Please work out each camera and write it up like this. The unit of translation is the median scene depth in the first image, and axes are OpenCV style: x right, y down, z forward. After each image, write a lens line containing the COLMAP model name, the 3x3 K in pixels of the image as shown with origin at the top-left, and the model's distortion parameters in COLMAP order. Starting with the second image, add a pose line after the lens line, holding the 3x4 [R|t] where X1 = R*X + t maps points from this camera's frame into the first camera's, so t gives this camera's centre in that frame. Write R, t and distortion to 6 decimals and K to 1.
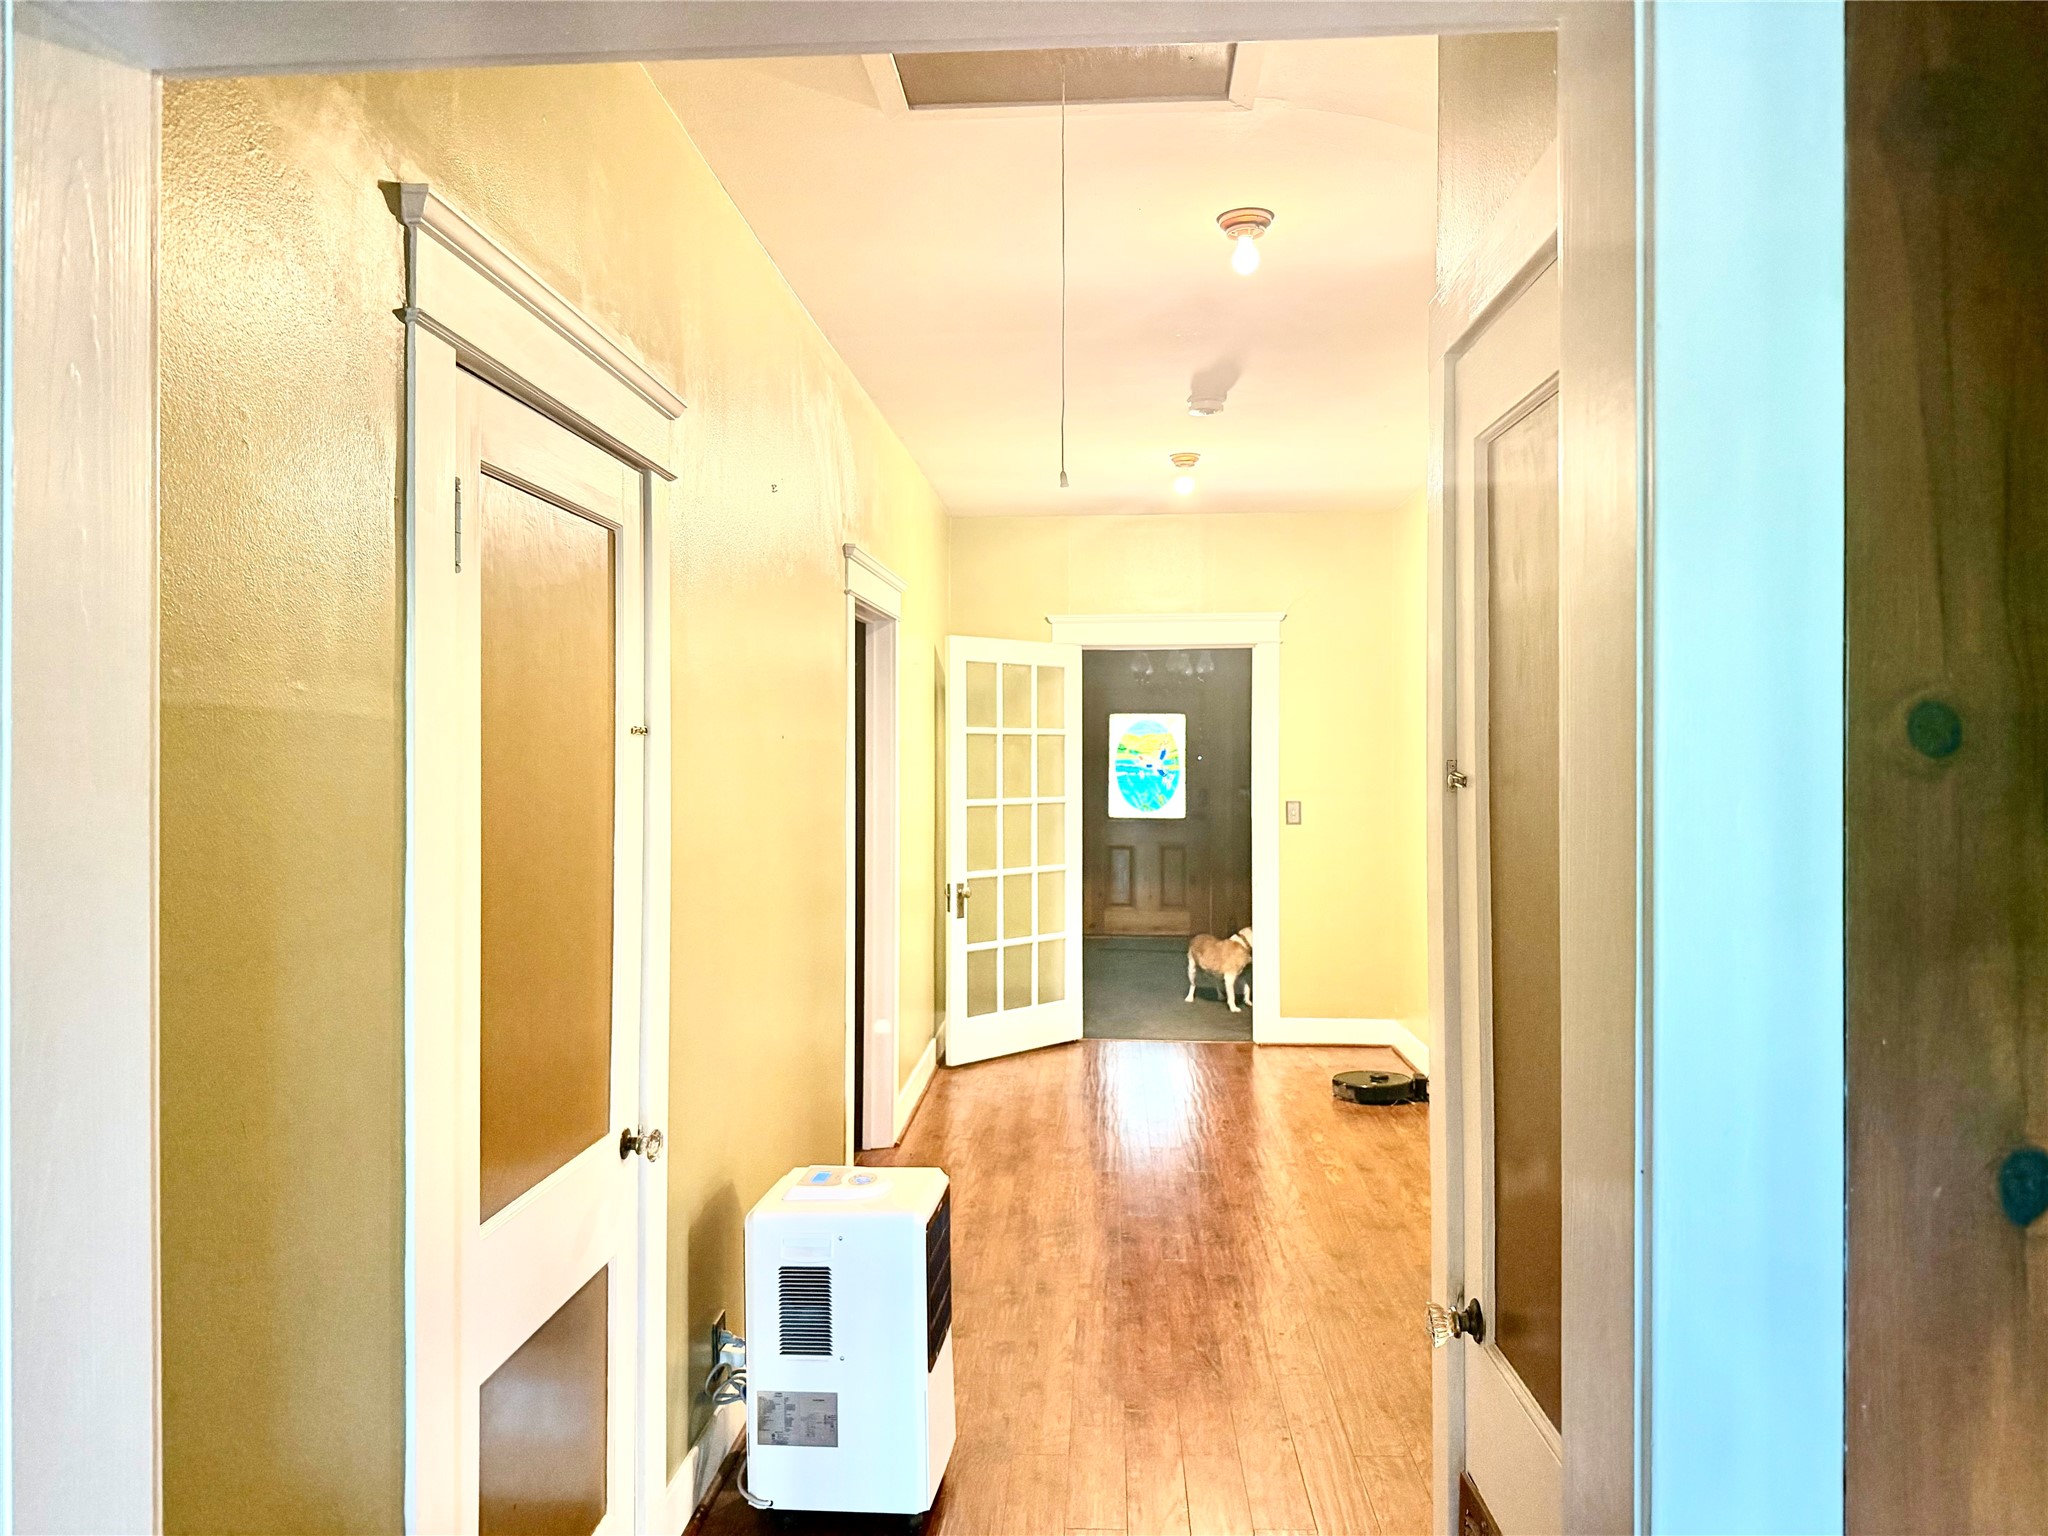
lens RADIAL K [[1439.0, 0, 1021.0], [0, 1439.0, 757.7], [0, 0, 1]] dist [0.047886, -0.066049]
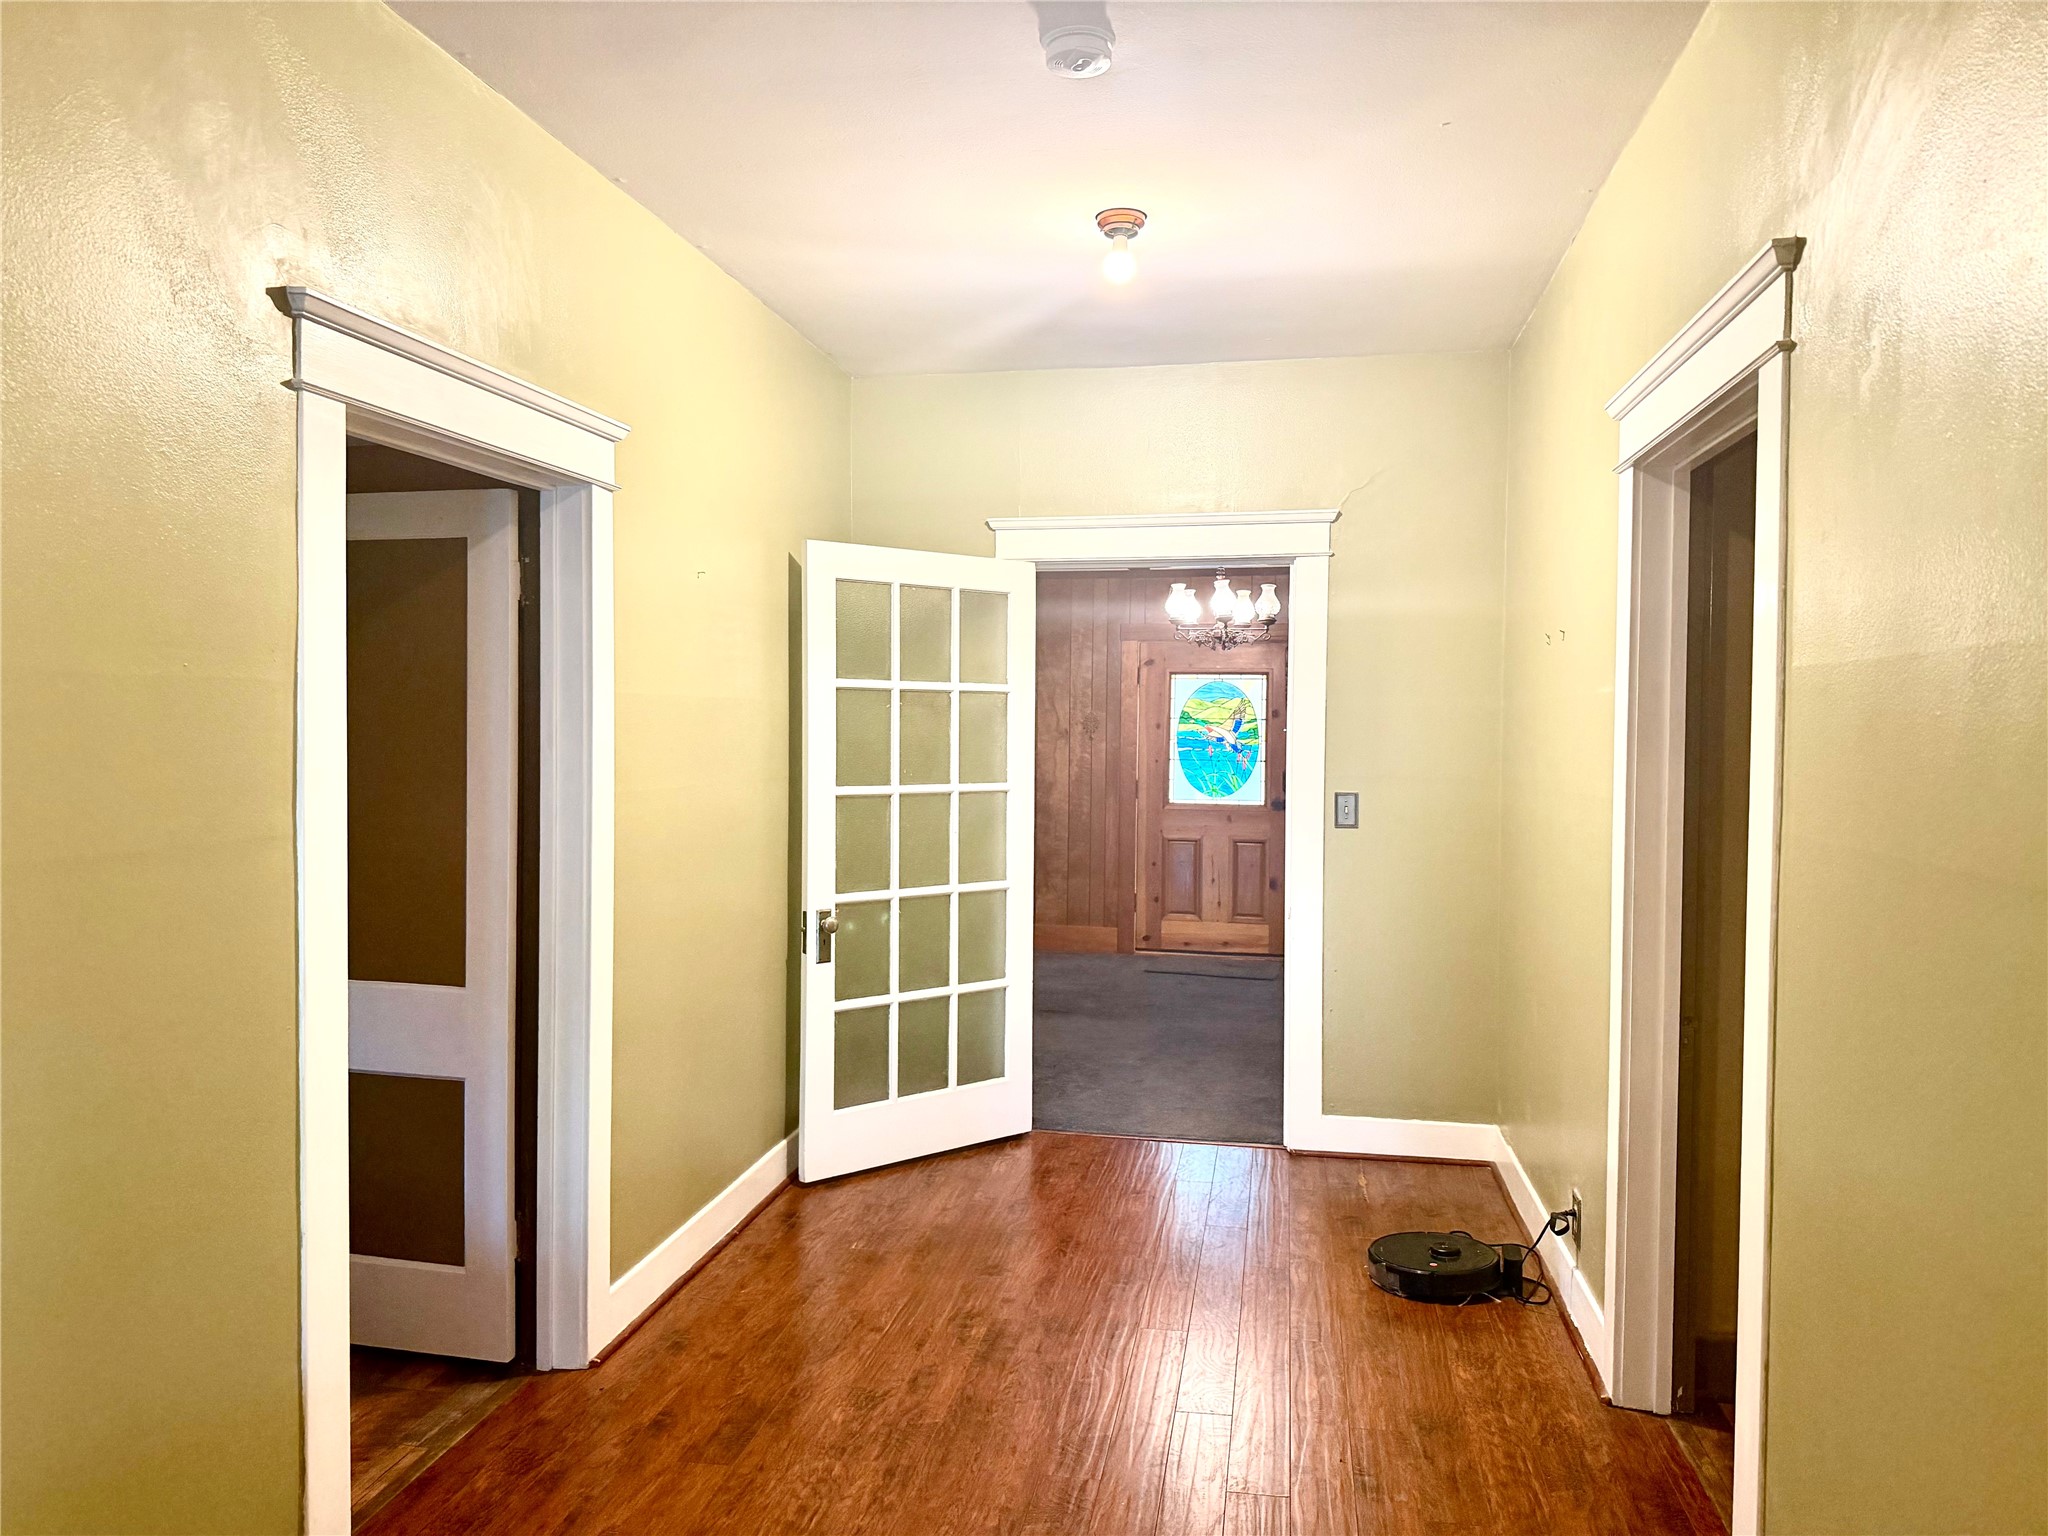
lens RADIAL K [[1421.1, 0, 1048.3], [0, 1421.1, 767.3], [0, 0, 1]] dist [0.104367, -0.174303]
pose [[0.994471, 0.010663, -0.104472, 0.126241], [-0.007950, 0.999621, 0.026355, 0.001652], [0.104714, -0.025378, 0.994179, 0.338208]]
